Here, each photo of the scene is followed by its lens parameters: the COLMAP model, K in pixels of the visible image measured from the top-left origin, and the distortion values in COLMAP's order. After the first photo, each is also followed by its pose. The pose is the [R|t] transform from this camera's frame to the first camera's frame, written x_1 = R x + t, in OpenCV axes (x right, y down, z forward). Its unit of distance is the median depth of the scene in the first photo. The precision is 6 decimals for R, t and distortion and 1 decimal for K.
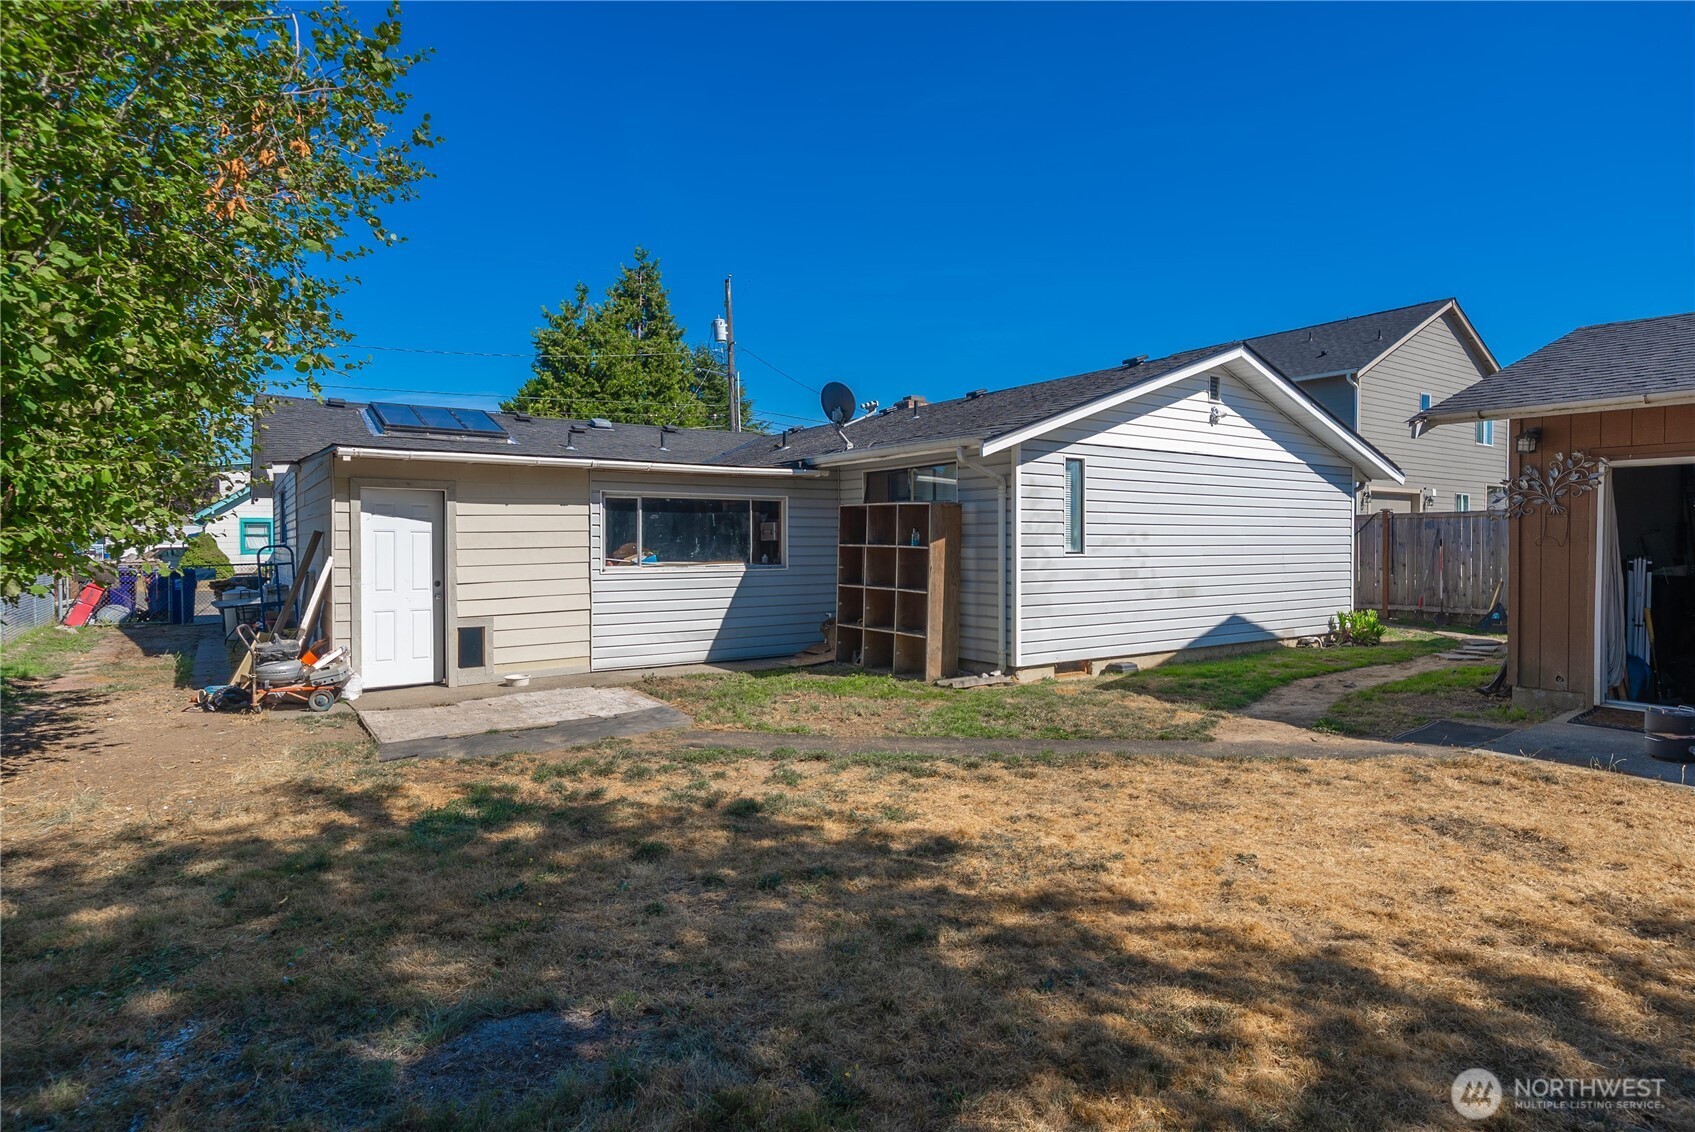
lens RADIAL K [[899.1, 0, 848.2], [0, 899.1, 556.5], [0, 0, 1]] dist [-0.001830, -0.000193]
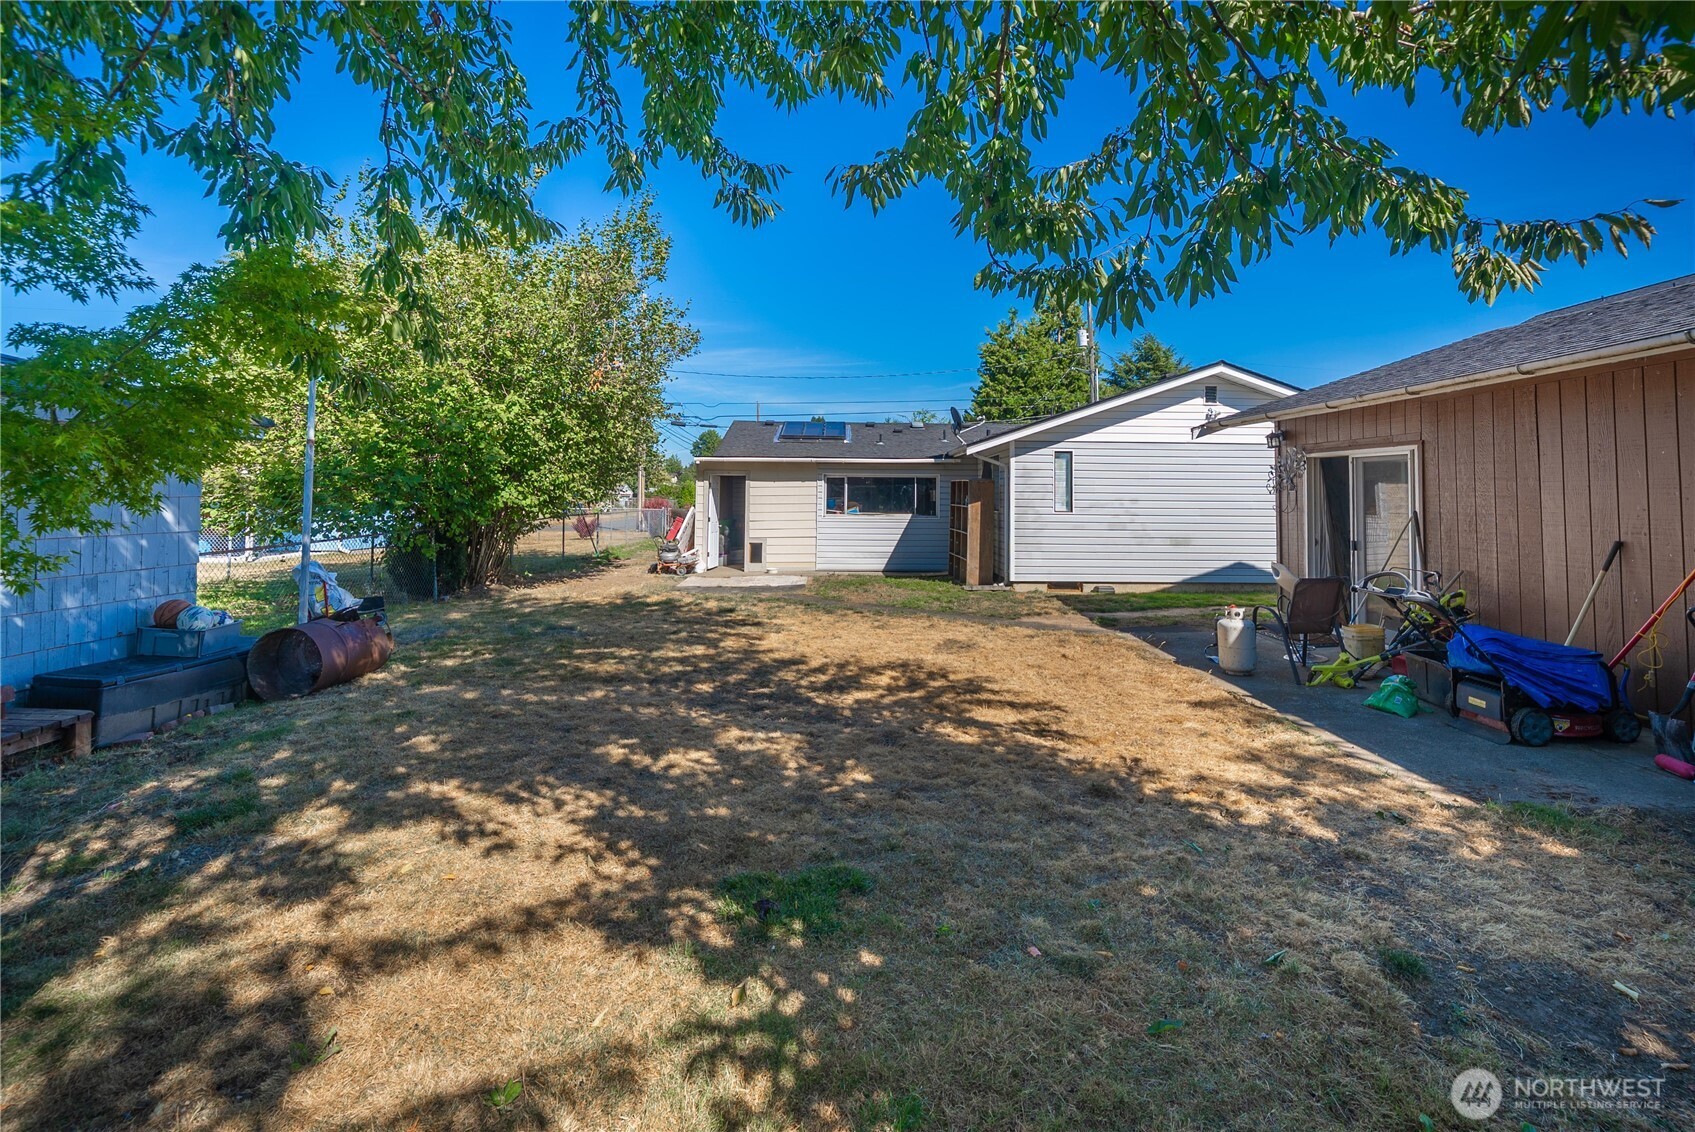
lens RADIAL K [[730.7, 0, 859.7], [0, 730.7, 481.7], [0, 0, 1]] dist [-0.000074, 0.000010]
pose [[0.846700, -0.003283, -0.532060, 0.583806], [-0.017841, 0.999243, -0.034558, -0.005531], [0.531771, 0.038752, 0.846001, -0.241248]]
